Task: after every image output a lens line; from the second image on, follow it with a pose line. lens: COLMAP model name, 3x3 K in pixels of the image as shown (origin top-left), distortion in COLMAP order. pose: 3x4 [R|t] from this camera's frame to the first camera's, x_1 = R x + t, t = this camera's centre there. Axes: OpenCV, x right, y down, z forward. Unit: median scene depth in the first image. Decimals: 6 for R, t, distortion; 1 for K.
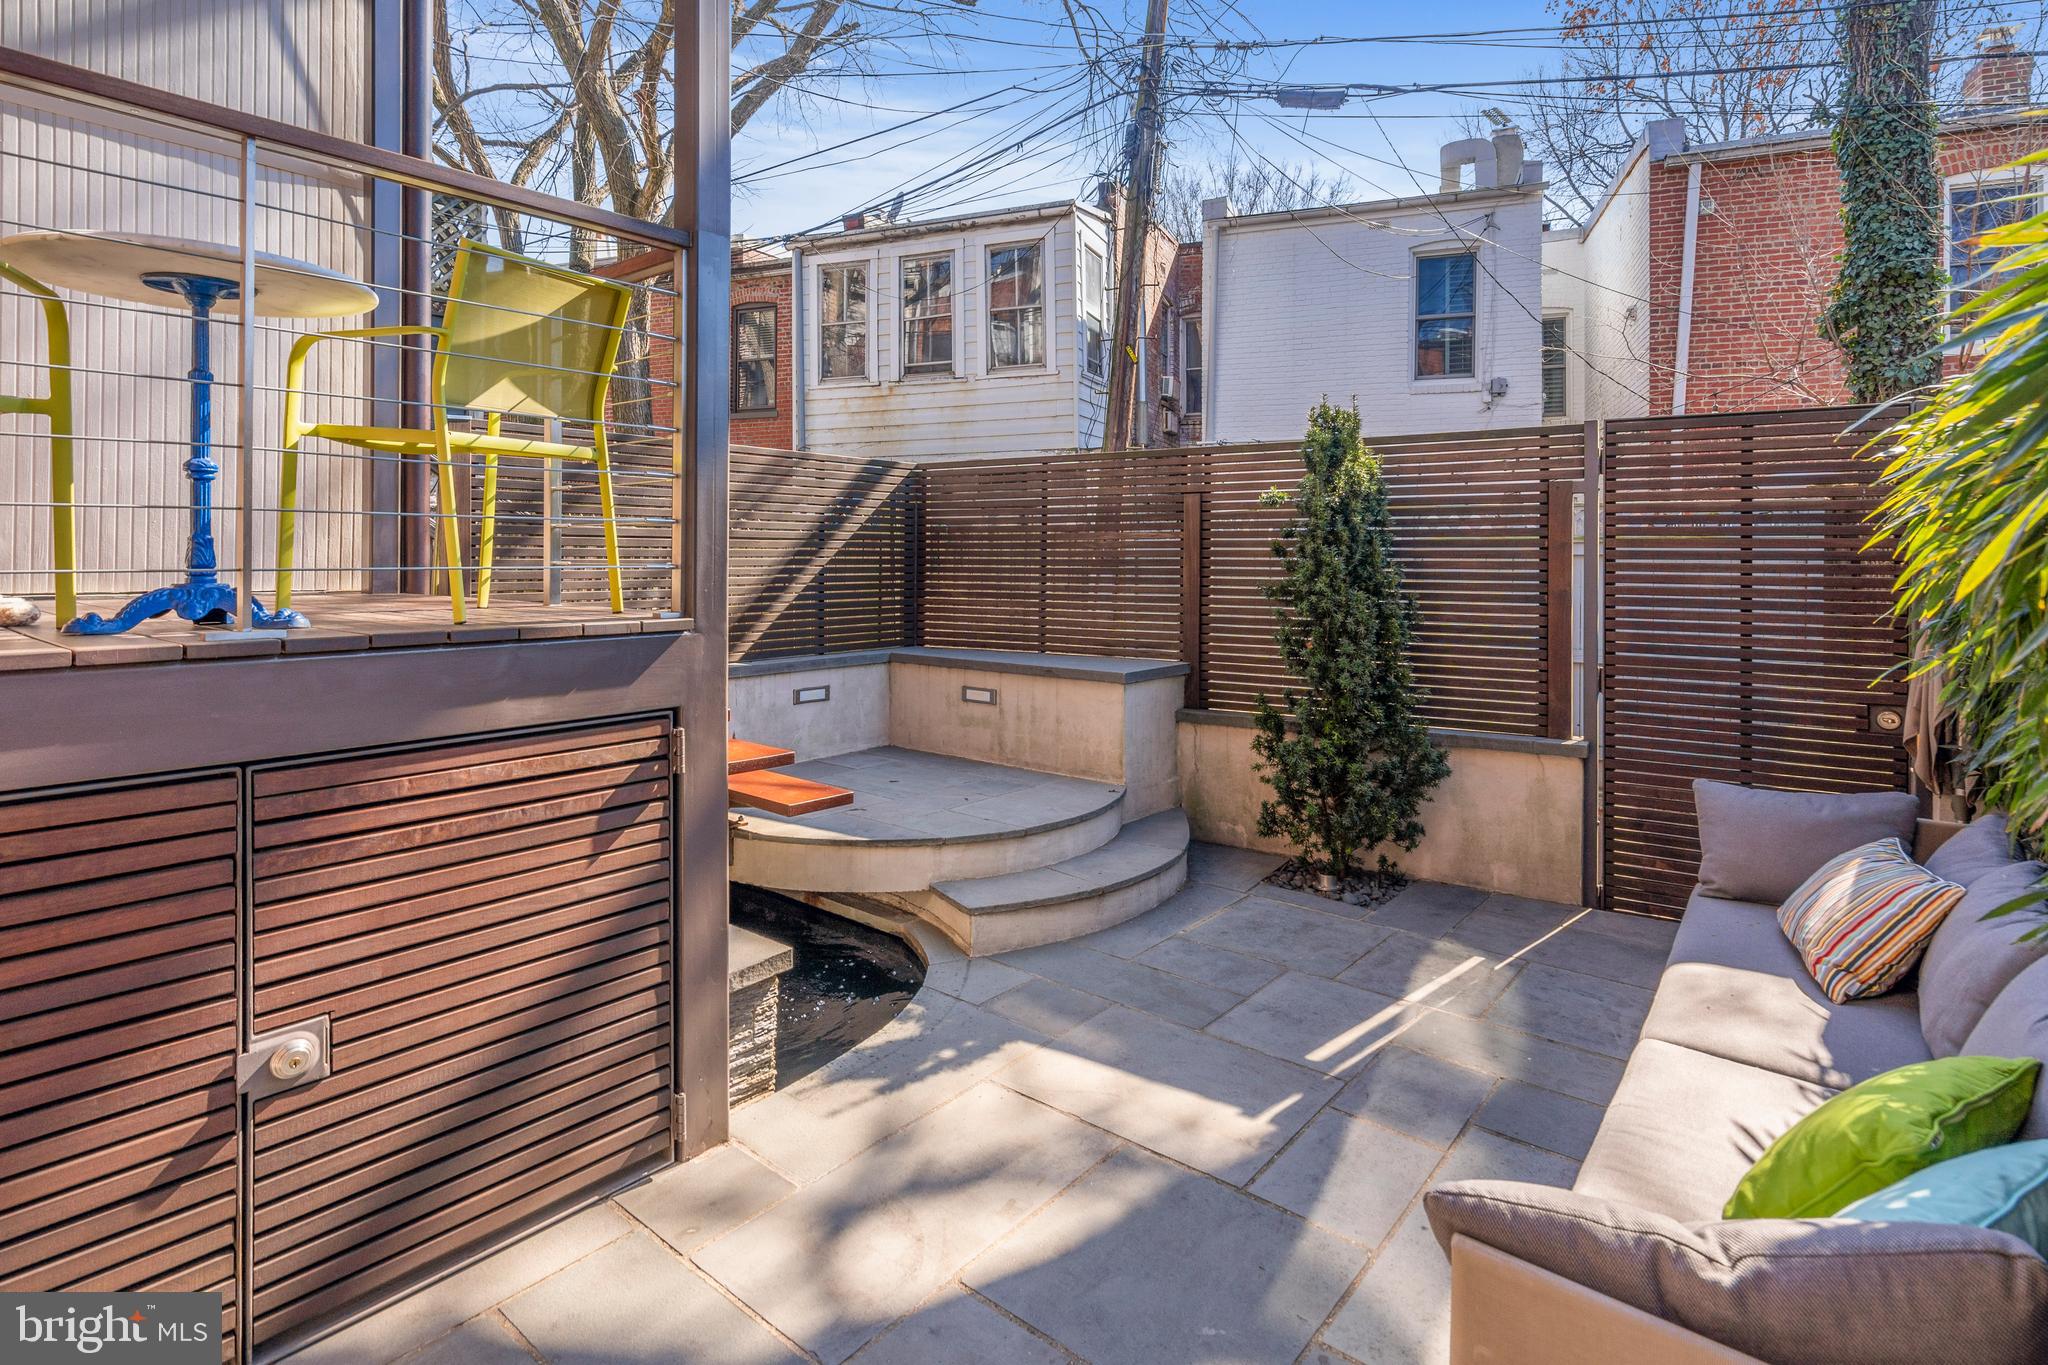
lens RADIAL K [[1024.5, 0, 1043.2], [0, 1024.5, 549.2], [0, 0, 1]] dist [-0.007187, -0.000719]
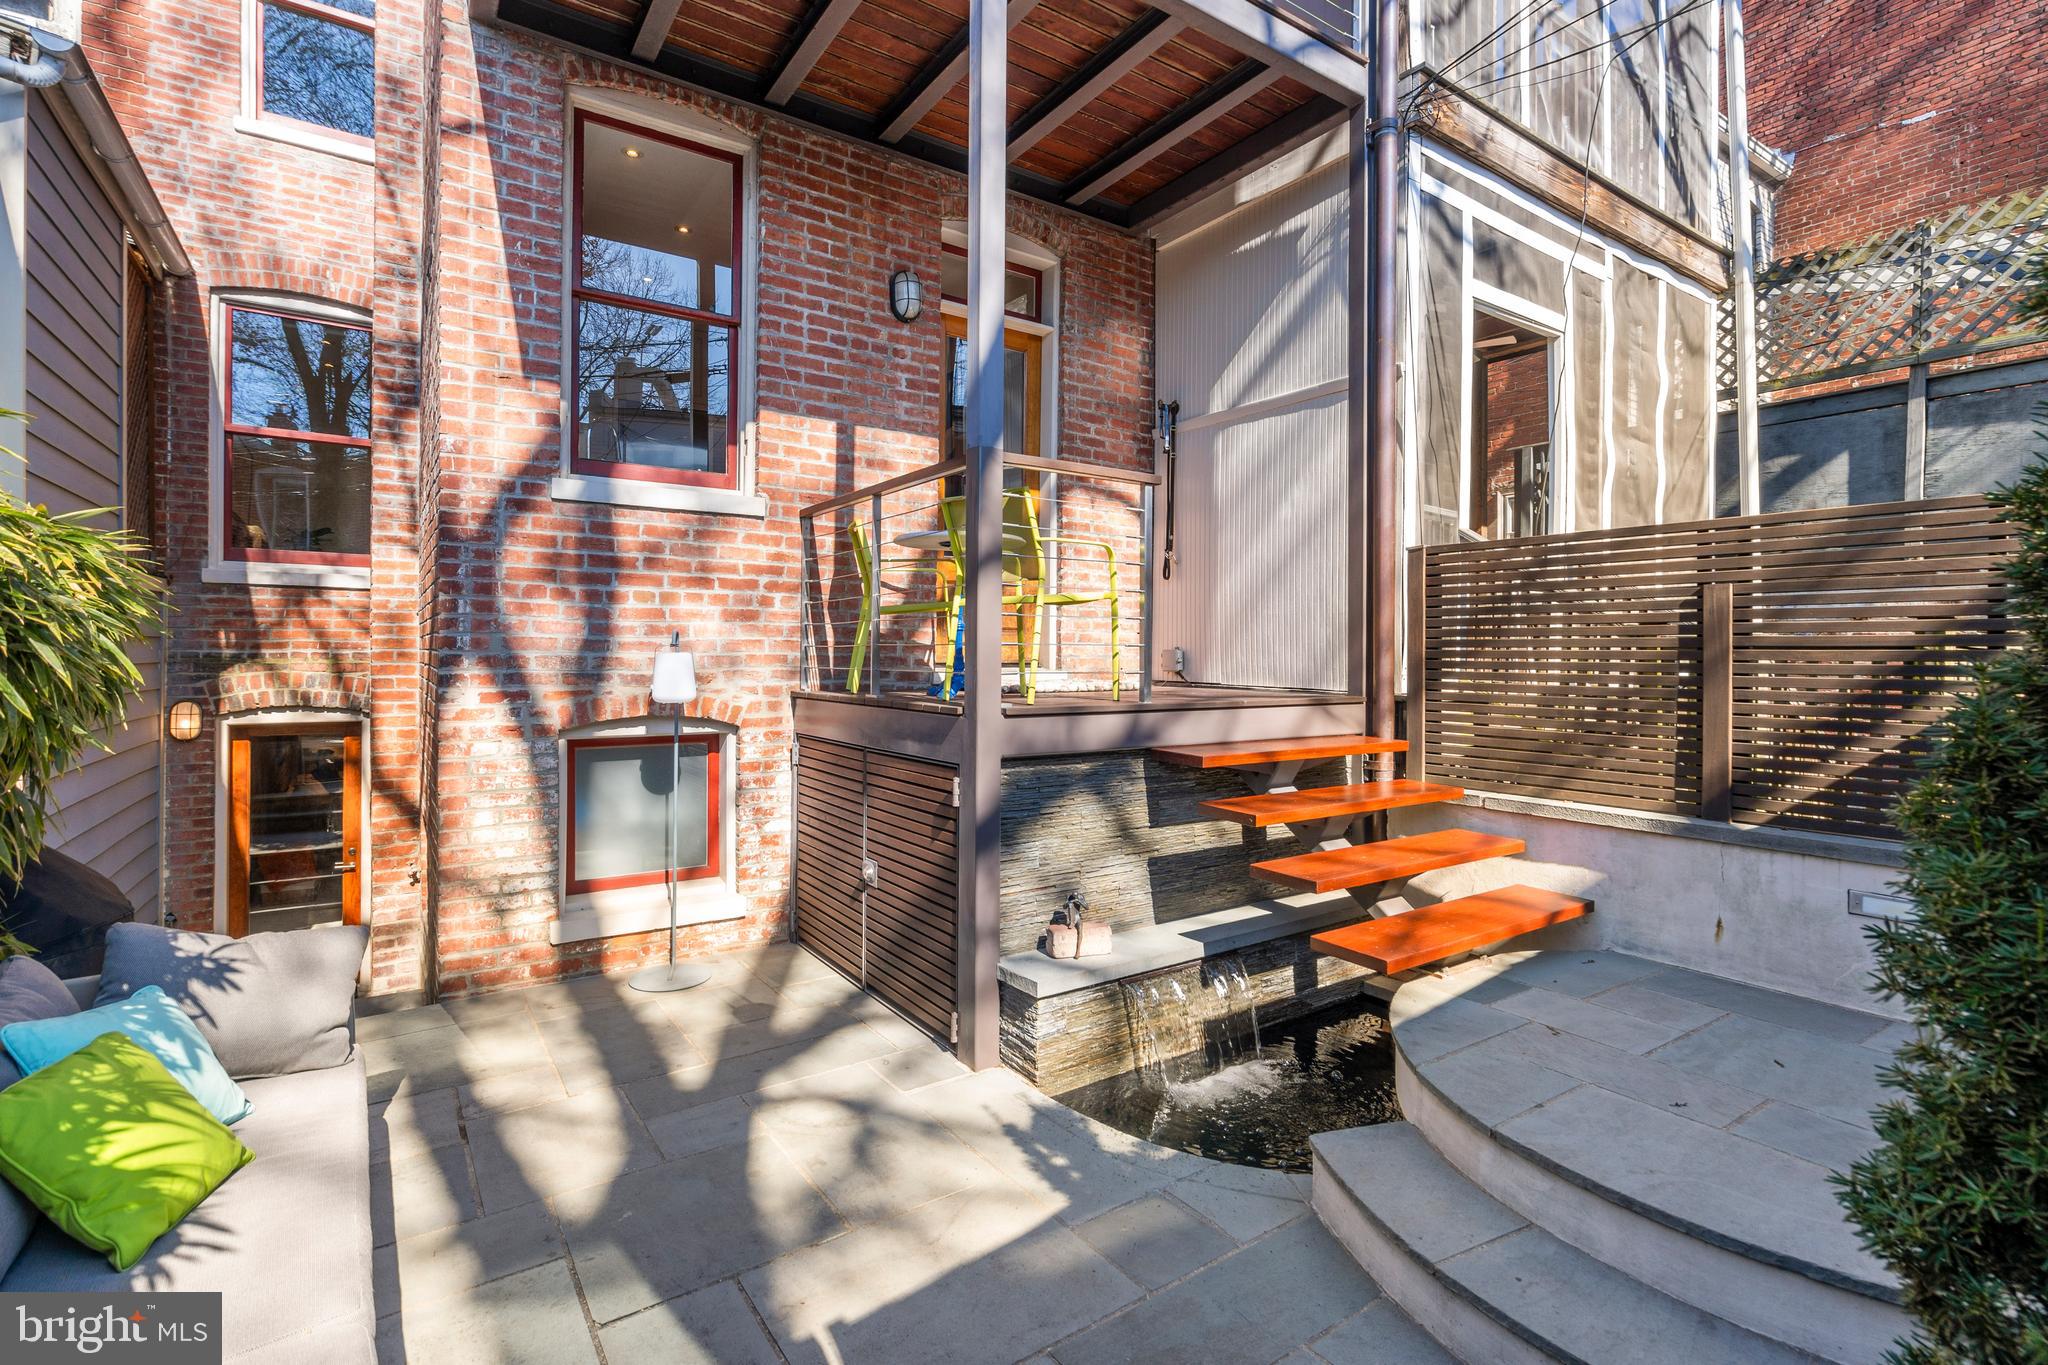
lens RADIAL K [[963.8, 0, 1013.4], [0, 963.8, 660.8], [0, 0, 1]] dist [-0.035410, 0.010602]
pose [[-0.287044, 0.002635, -0.957914, 0.852212], [-0.003988, 0.999984, 0.003946, -0.003549], [0.957909, 0.004952, -0.287029, 1.272262]]
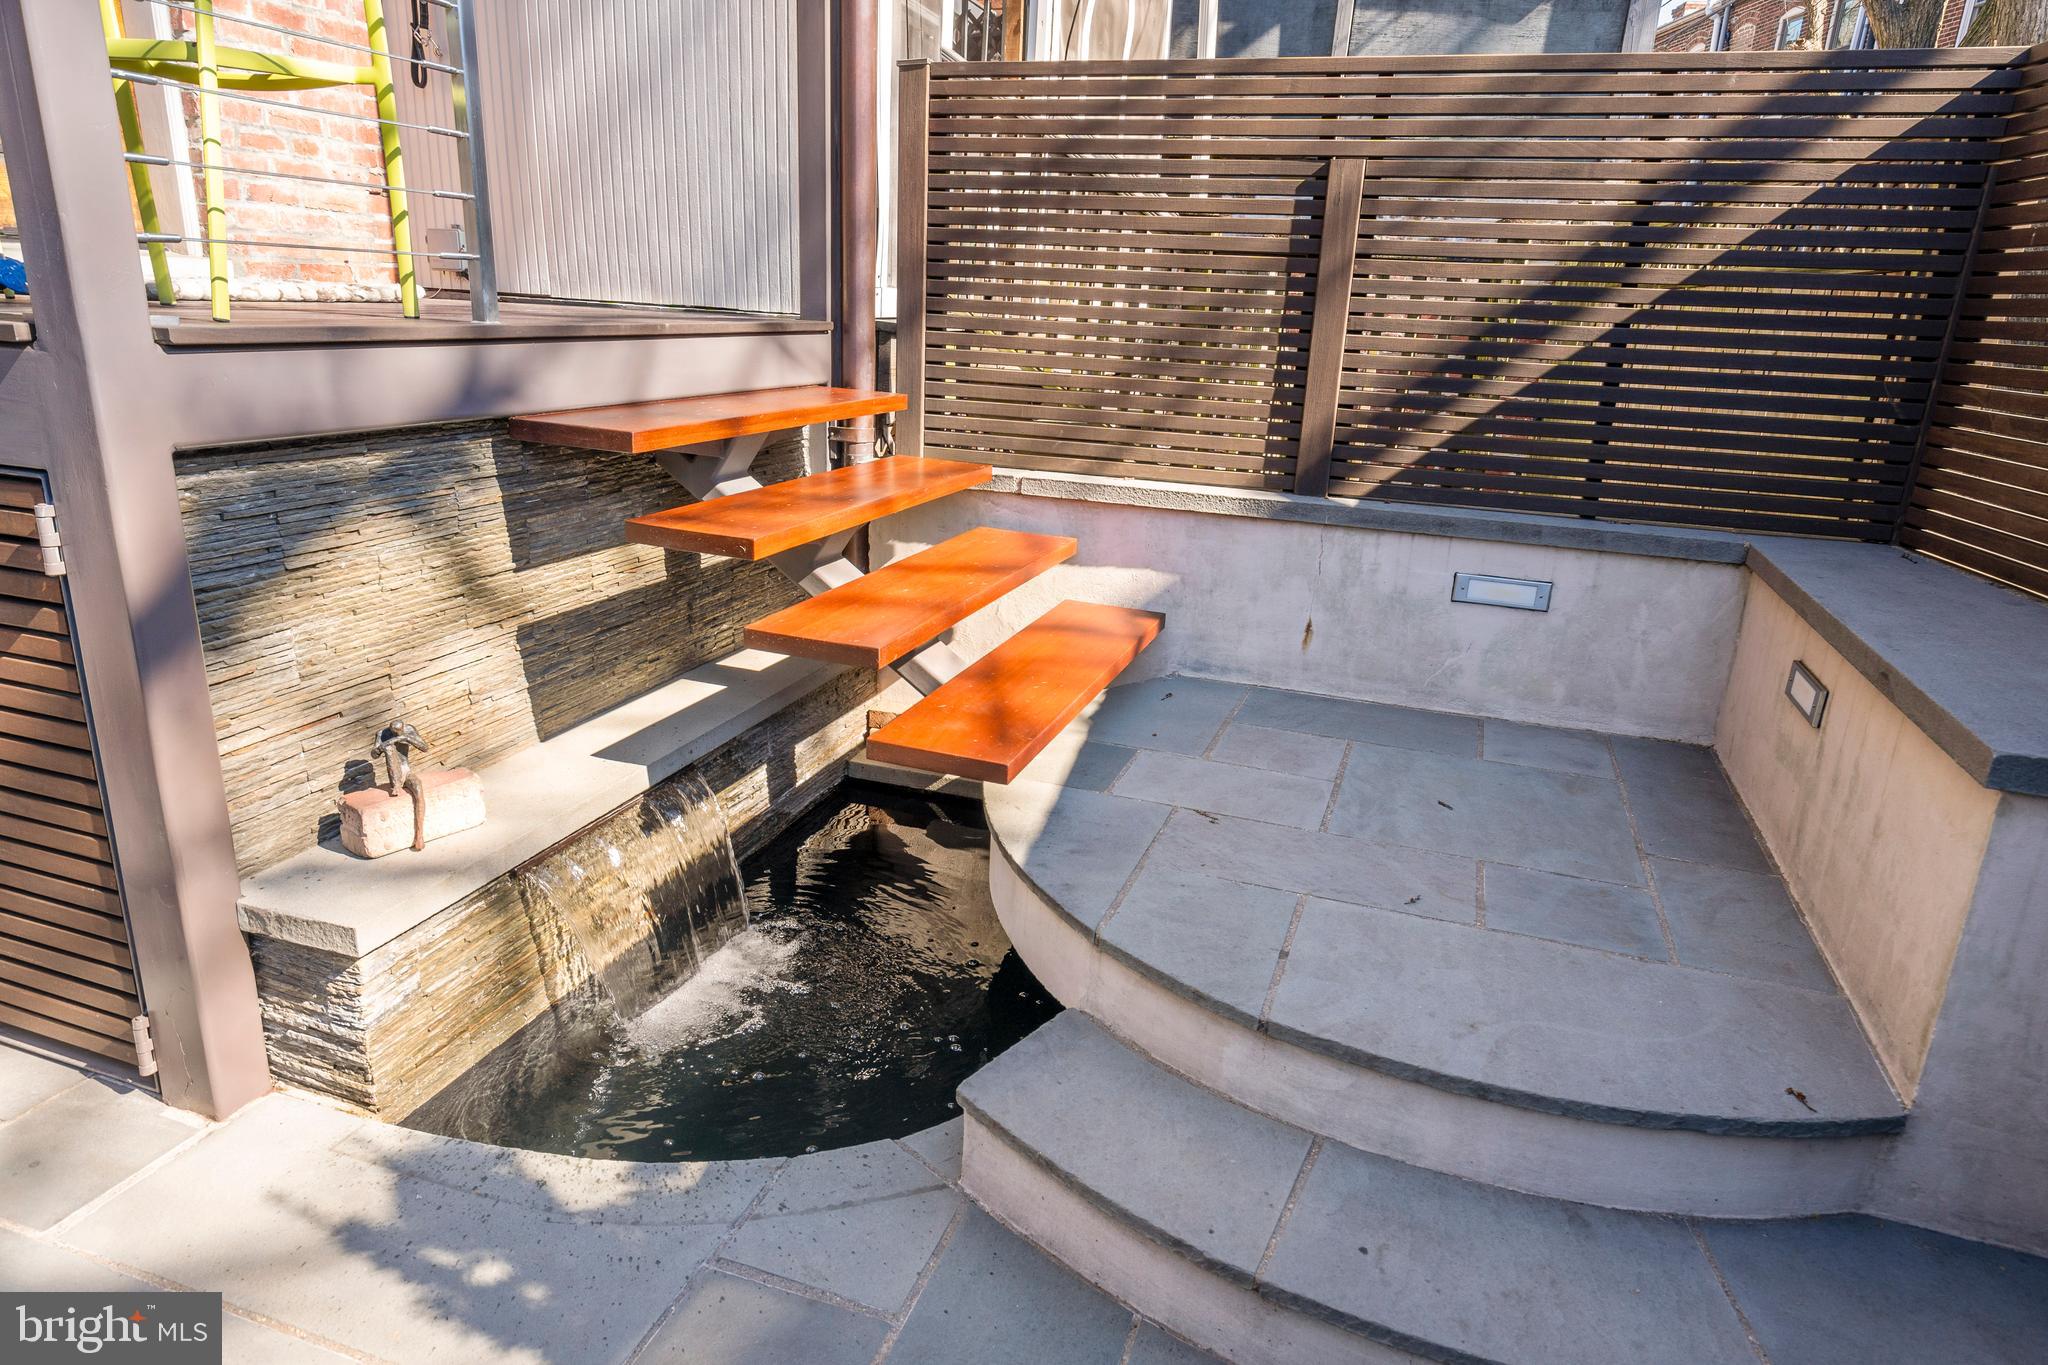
lens RADIAL K [[1258.2, 0, 1028.7], [0, 1258.2, 689.4], [0, 0, 1]] dist [0.006446, 0.001550]
pose [[0.346543, 0.293453, -0.890951, 0.482698], [-0.038678, 0.953469, 0.299000, 0.026735], [0.937236, -0.069157, 0.341768, 1.097840]]
